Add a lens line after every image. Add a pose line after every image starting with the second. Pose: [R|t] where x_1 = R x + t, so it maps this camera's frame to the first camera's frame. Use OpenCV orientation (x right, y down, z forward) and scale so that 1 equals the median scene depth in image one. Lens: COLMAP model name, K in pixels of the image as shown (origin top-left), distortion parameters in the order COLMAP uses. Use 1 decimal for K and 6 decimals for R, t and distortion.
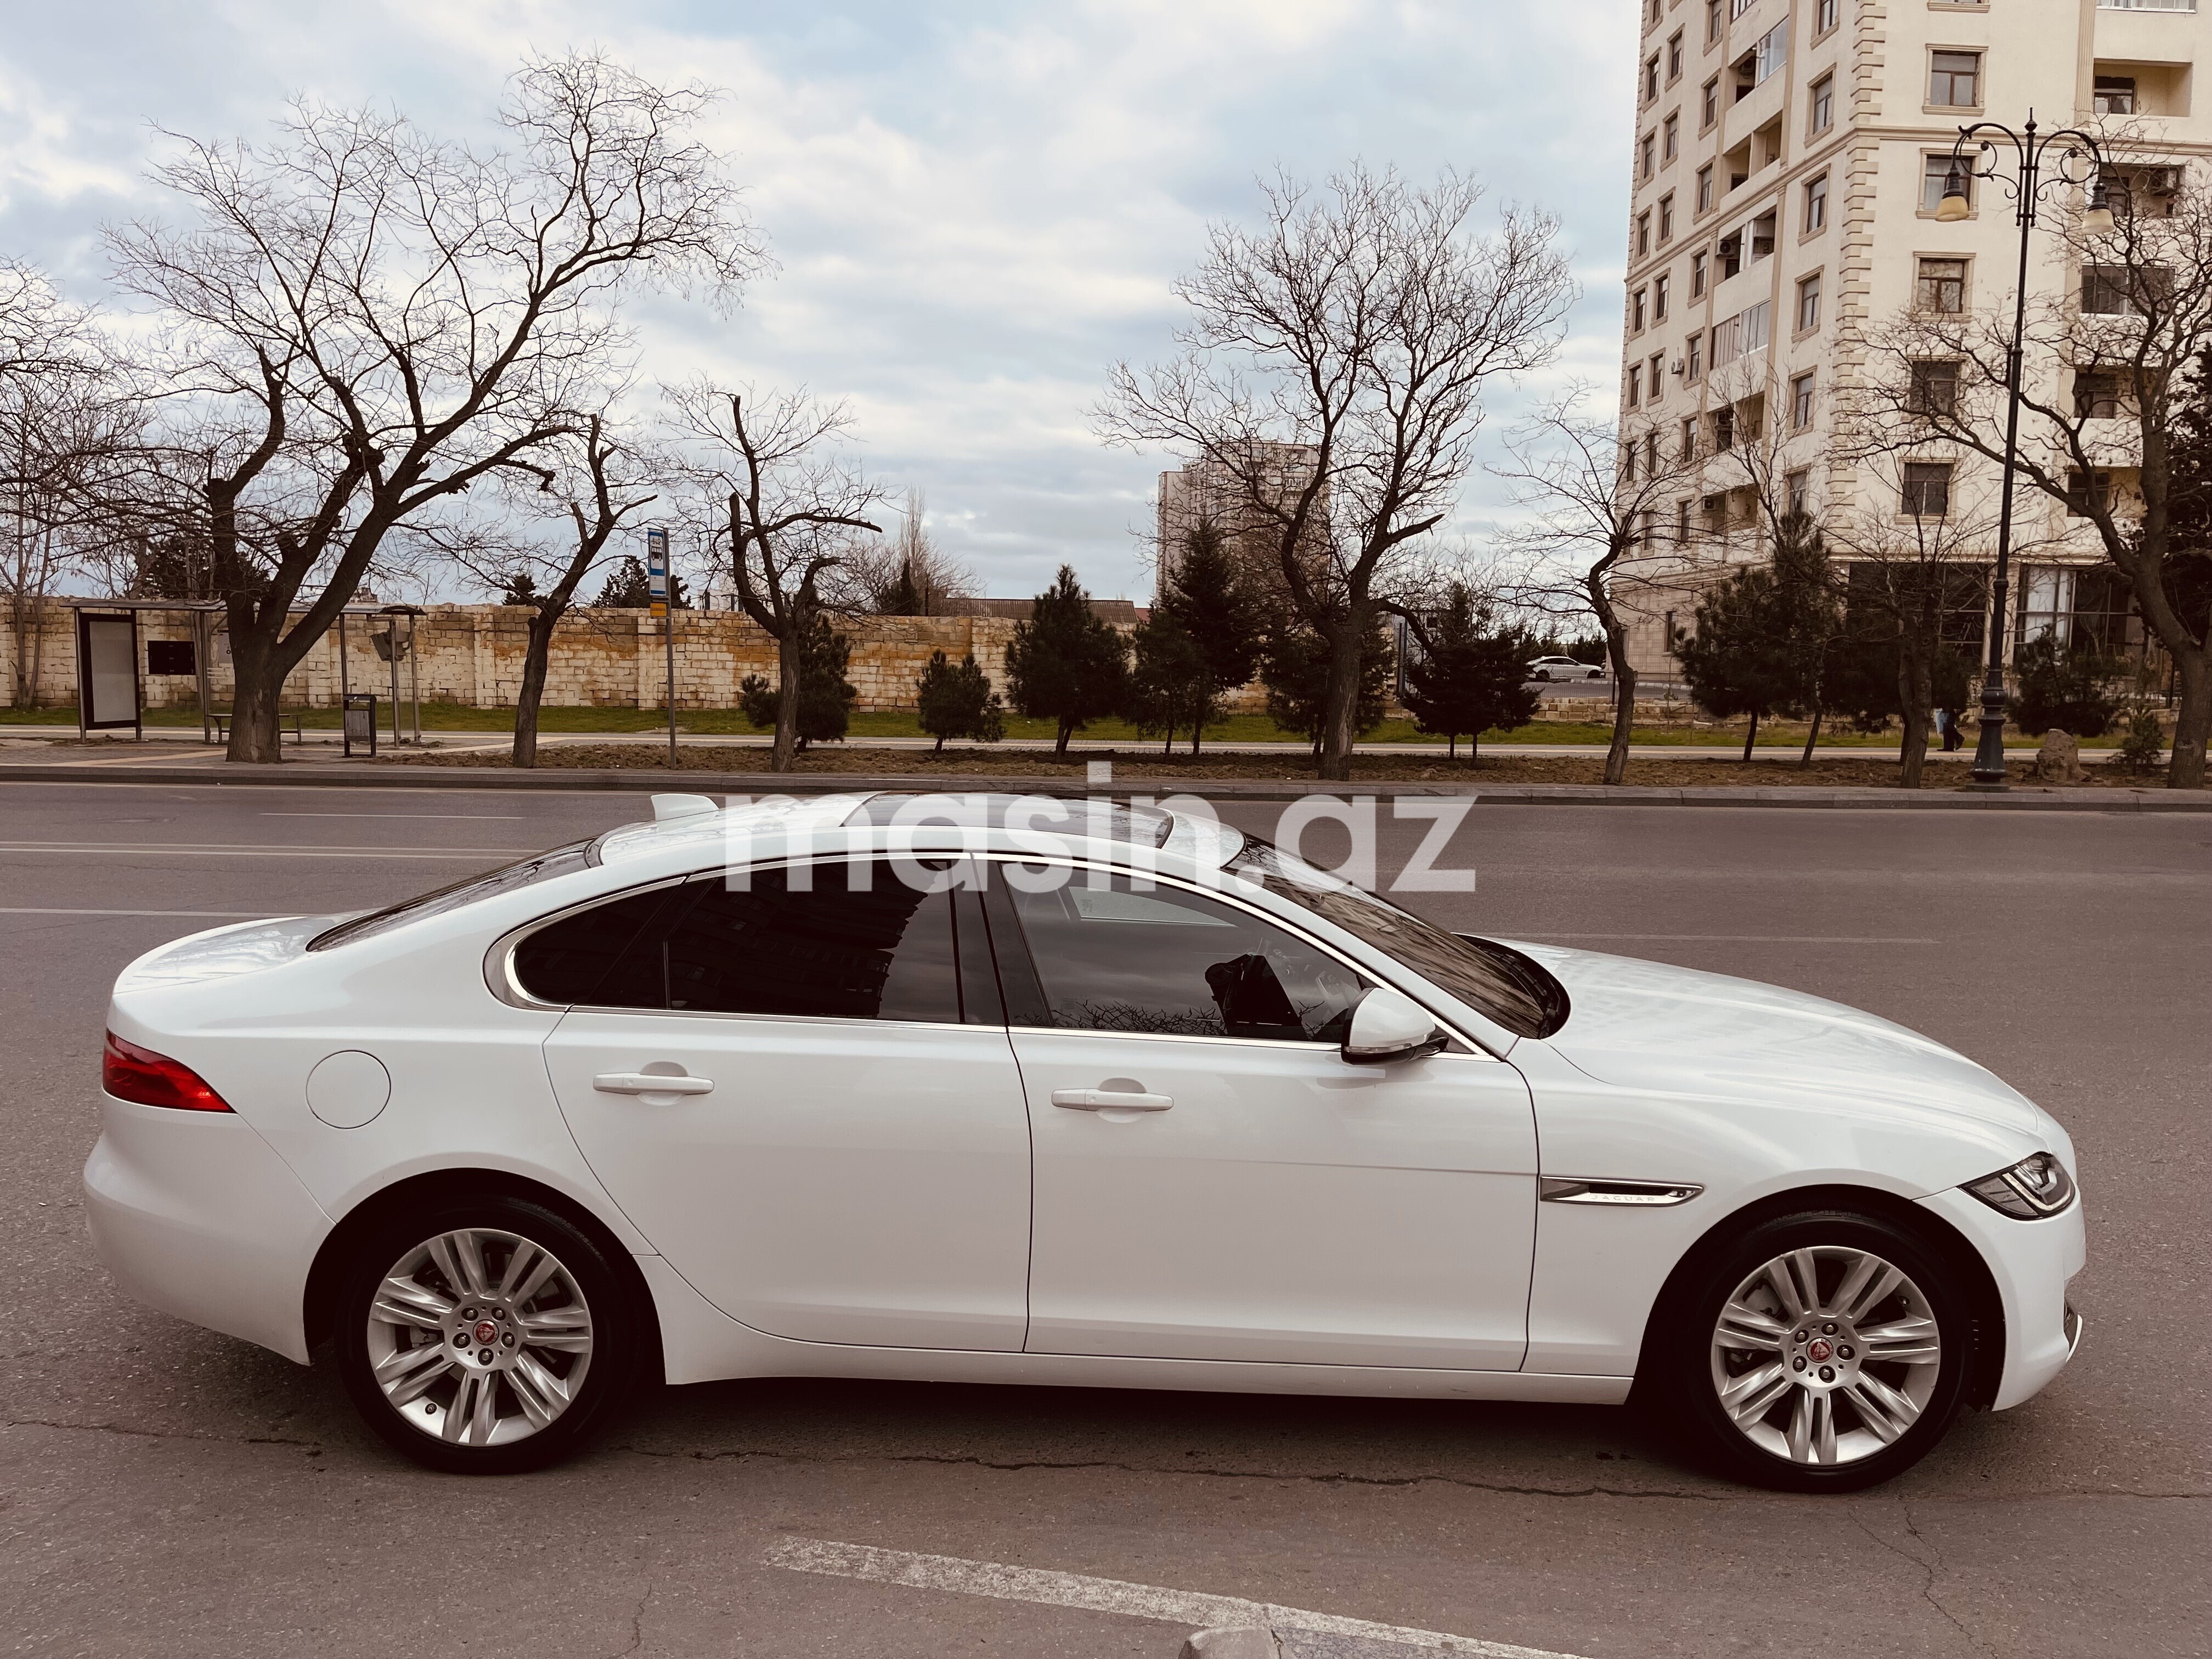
lens RADIAL K [[1666.0, 0, 1120.0], [0, 1666.0, 835.8], [0, 0, 1]] dist [0.051835, -0.074832]
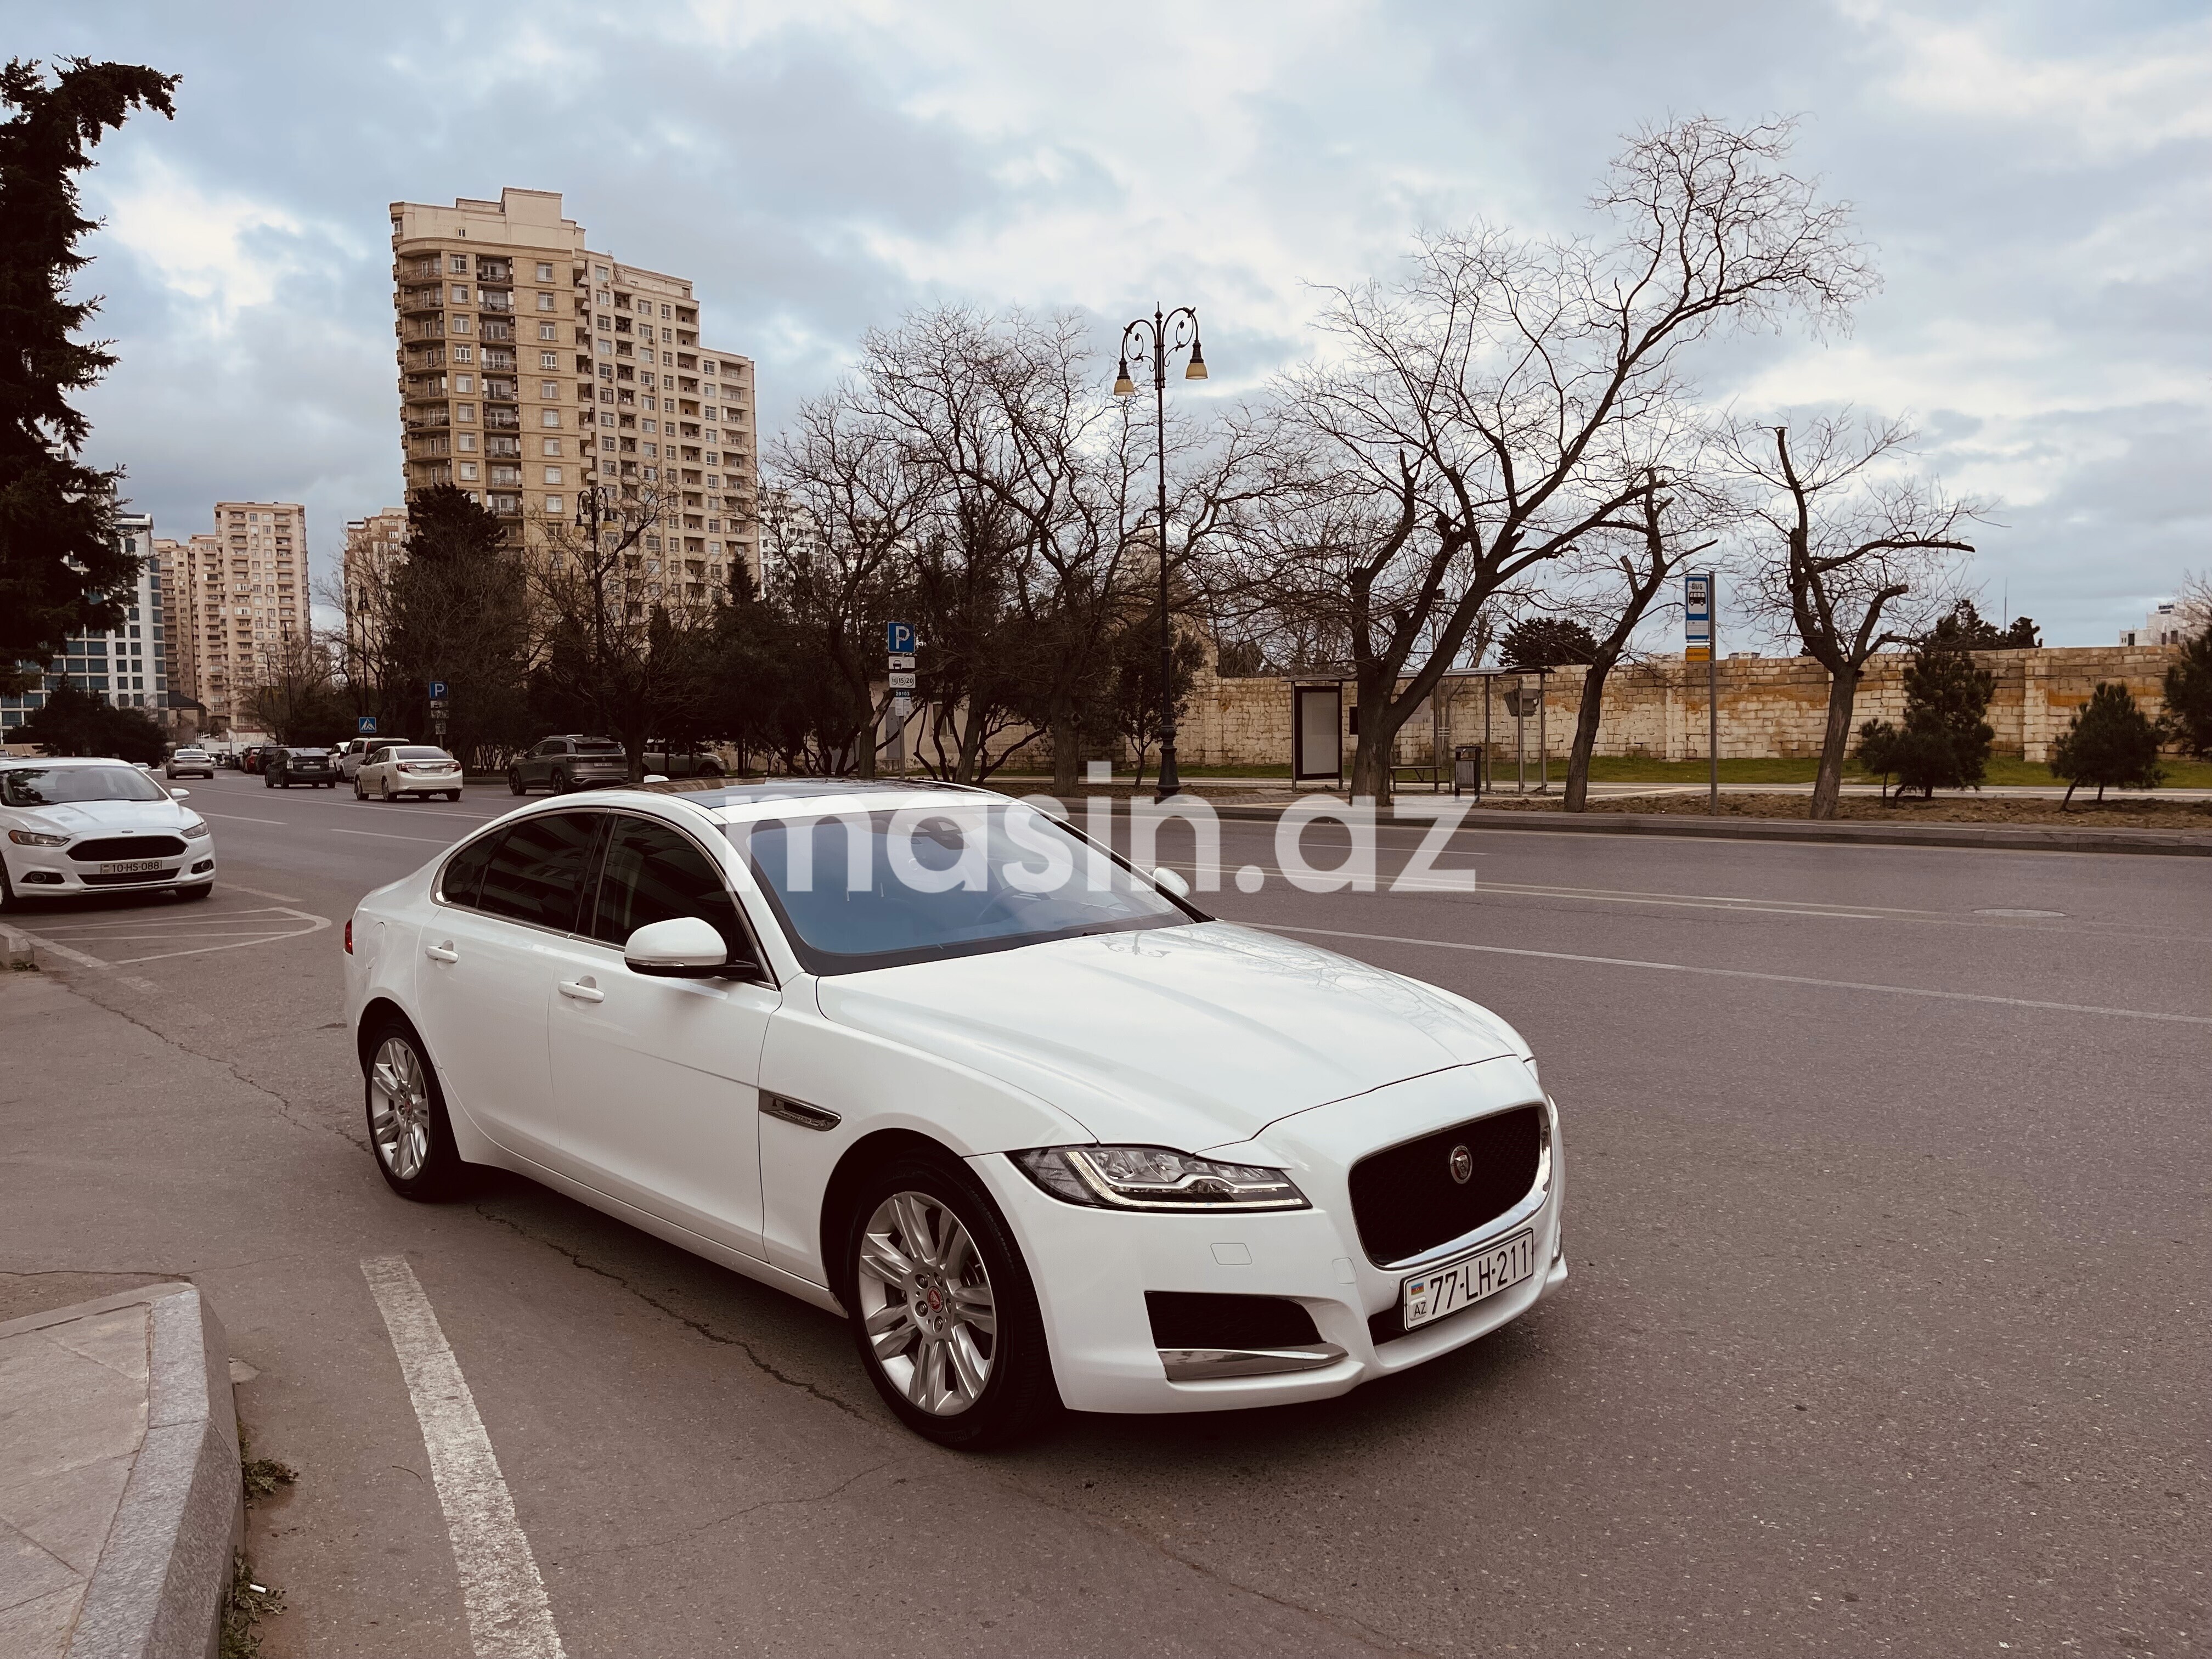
lens RADIAL K [[1666.0, 0, 1093.6], [0, 1666.0, 825.3], [0, 0, 1]] dist [0.051835, -0.074832]
pose [[0.700110, 0.015732, -0.713862, 0.171531], [-0.046318, 0.998652, -0.023418, 0.005729], [0.712531, 0.049459, 0.699895, 0.050014]]
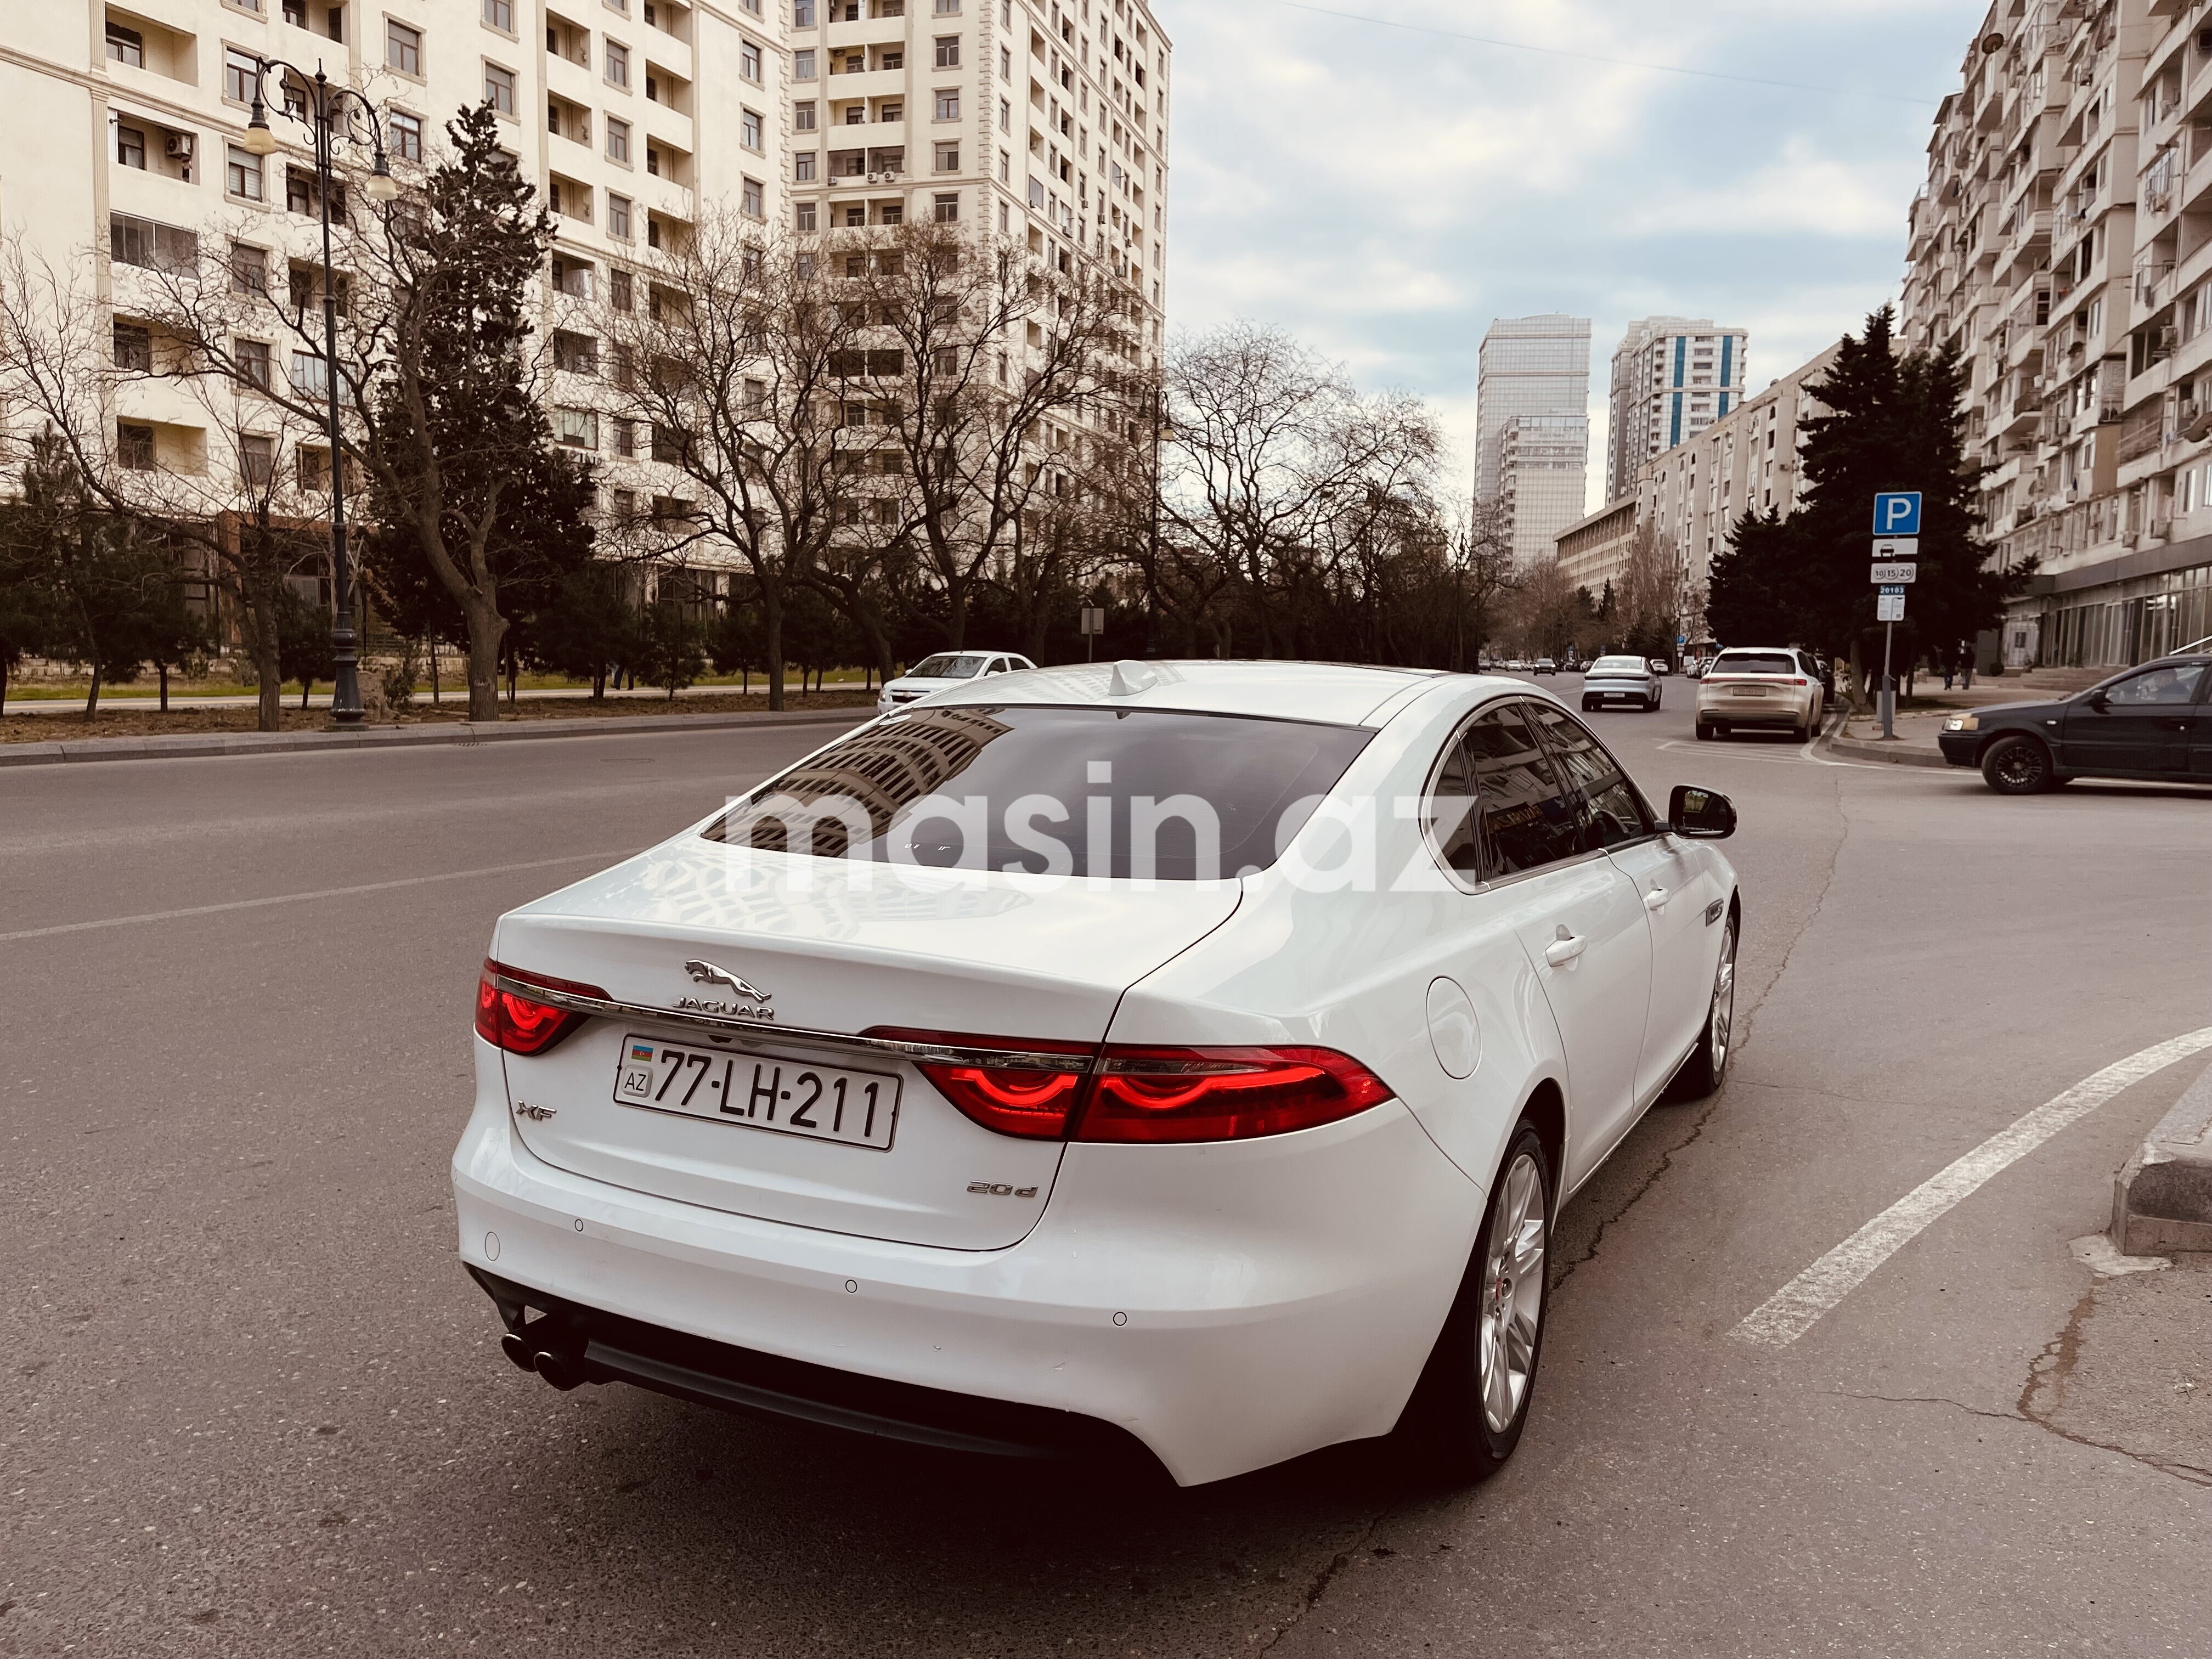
lens RADIAL K [[1666.0, 0, 1056.8], [0, 1666.0, 863.3], [0, 0, 1]] dist [0.051835, -0.074832]
pose [[0.463836, -0.120779, 0.877650, -0.172205], [0.086113, 0.992119, 0.091021, -0.001621], [-0.881726, 0.033358, 0.470581, 0.115023]]
